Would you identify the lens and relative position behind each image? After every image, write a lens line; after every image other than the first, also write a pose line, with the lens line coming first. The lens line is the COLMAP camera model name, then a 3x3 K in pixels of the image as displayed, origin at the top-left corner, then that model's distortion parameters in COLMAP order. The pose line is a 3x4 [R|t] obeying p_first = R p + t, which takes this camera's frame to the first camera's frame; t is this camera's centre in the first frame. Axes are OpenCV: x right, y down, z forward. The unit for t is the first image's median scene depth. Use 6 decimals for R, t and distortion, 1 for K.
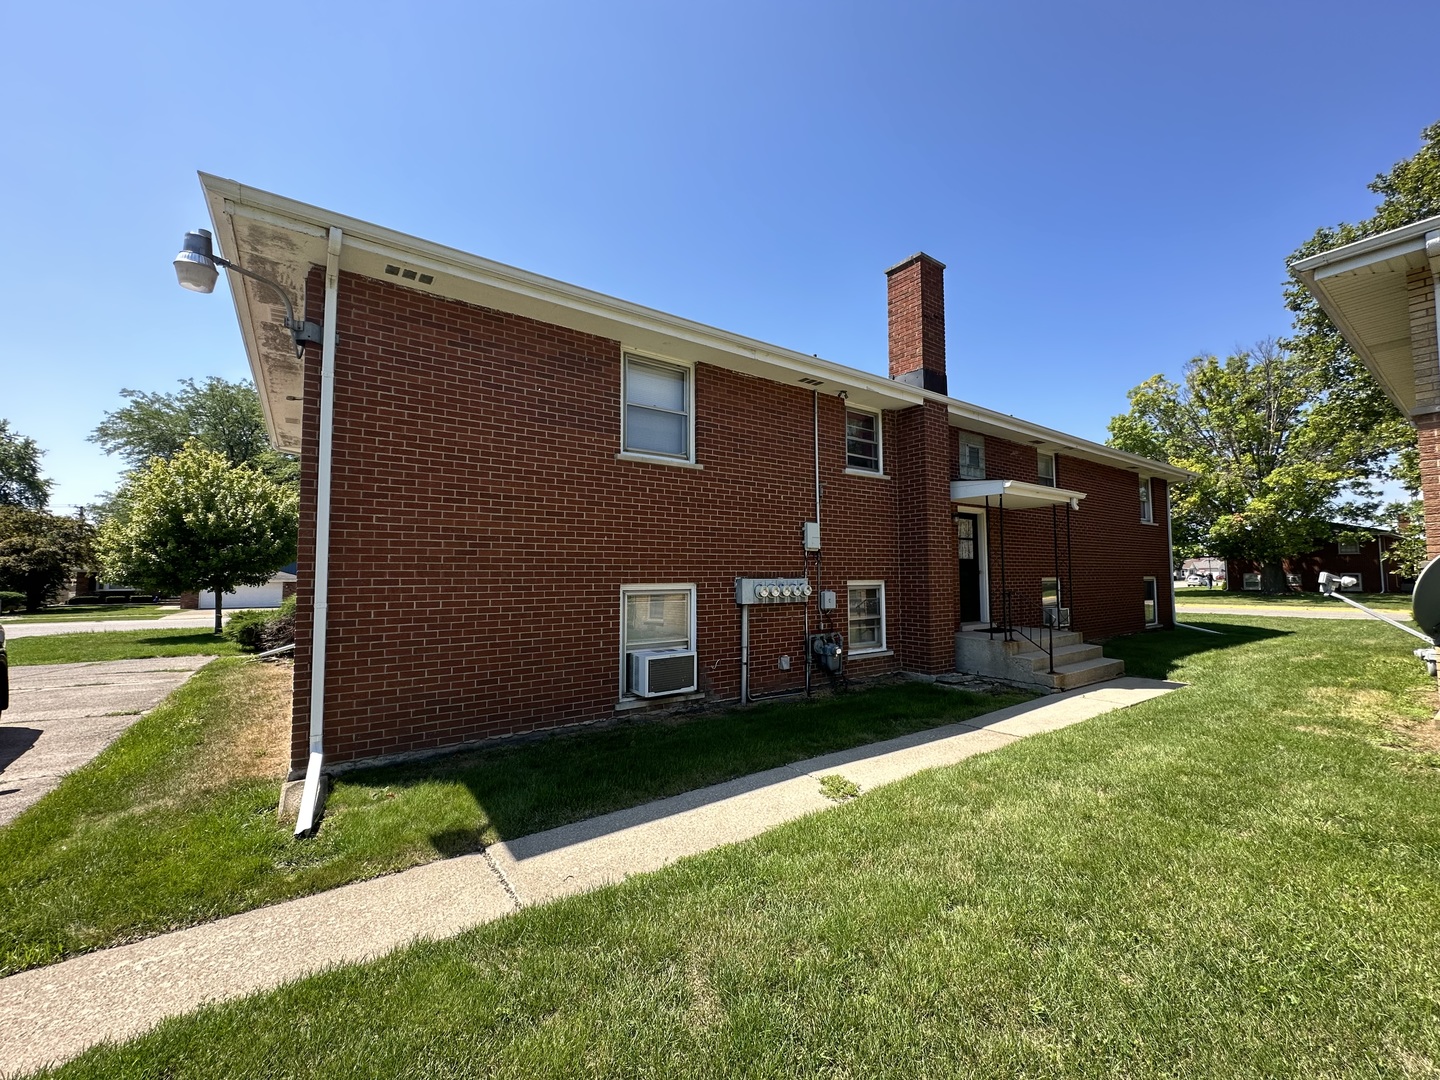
lens RADIAL K [[580.2, 0, 717.9], [0, 580.2, 547.1], [0, 0, 1]] dist [0.000047, 0.000074]
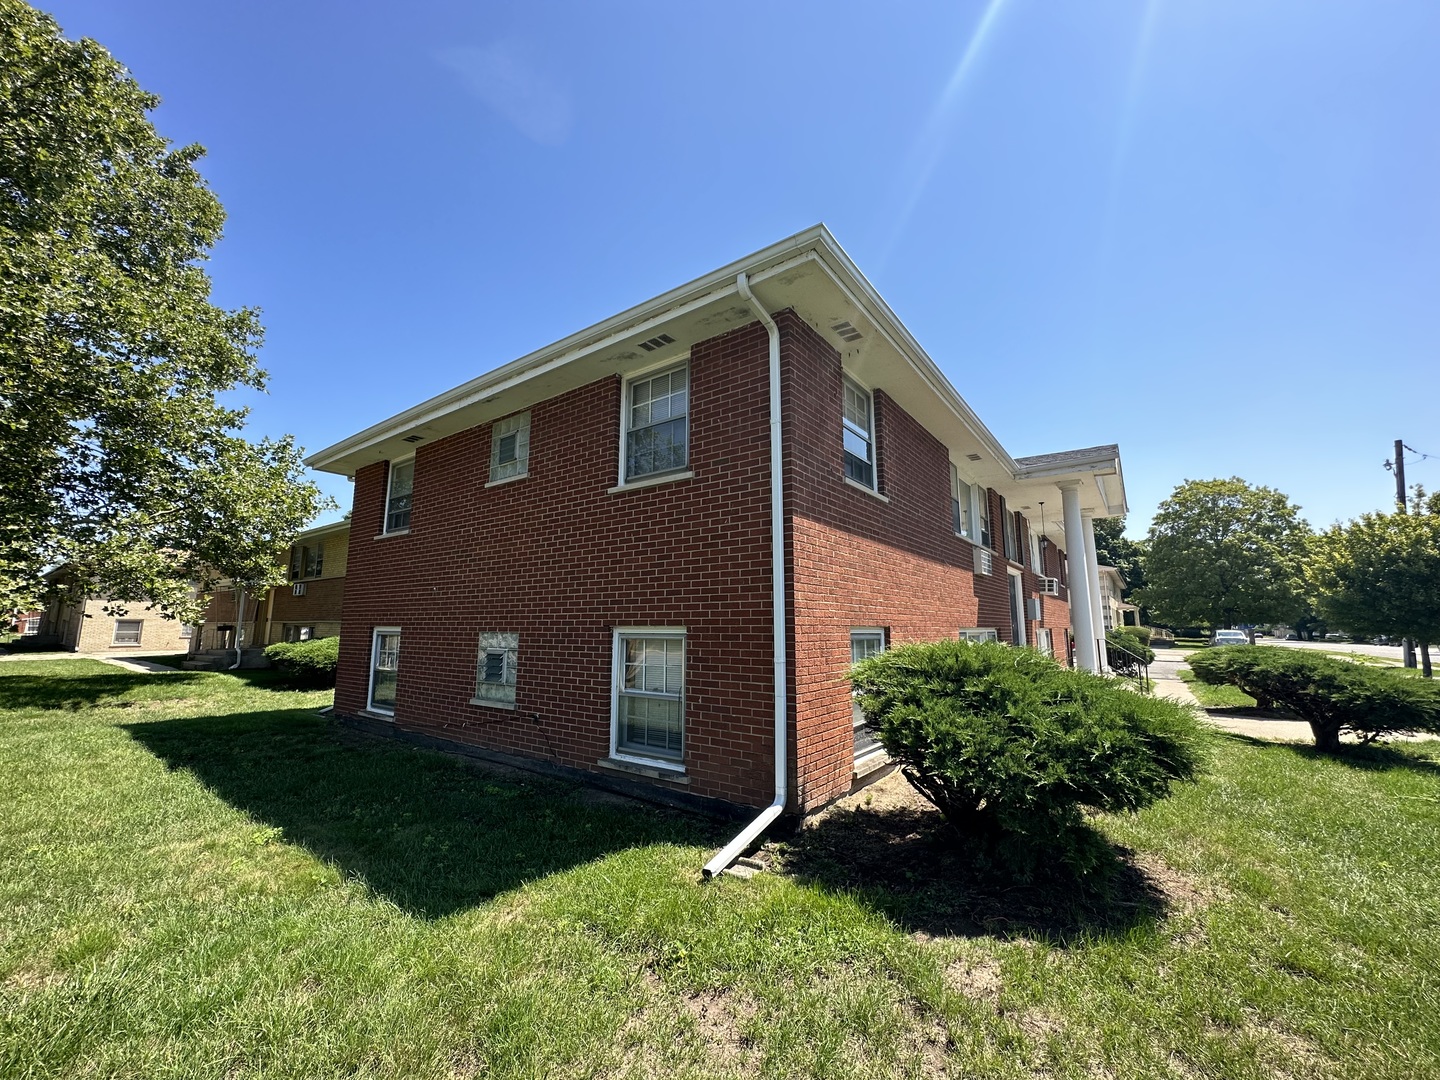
lens RADIAL K [[580.2, 0, 718.9], [0, 580.2, 540.4], [0, 0, 1]] dist [0.000047, 0.000074]
pose [[0.309024, -0.130332, -0.942082, 0.756721], [0.053405, 0.991381, -0.119634, 0.045848], [0.949554, -0.013342, 0.313321, 0.854919]]
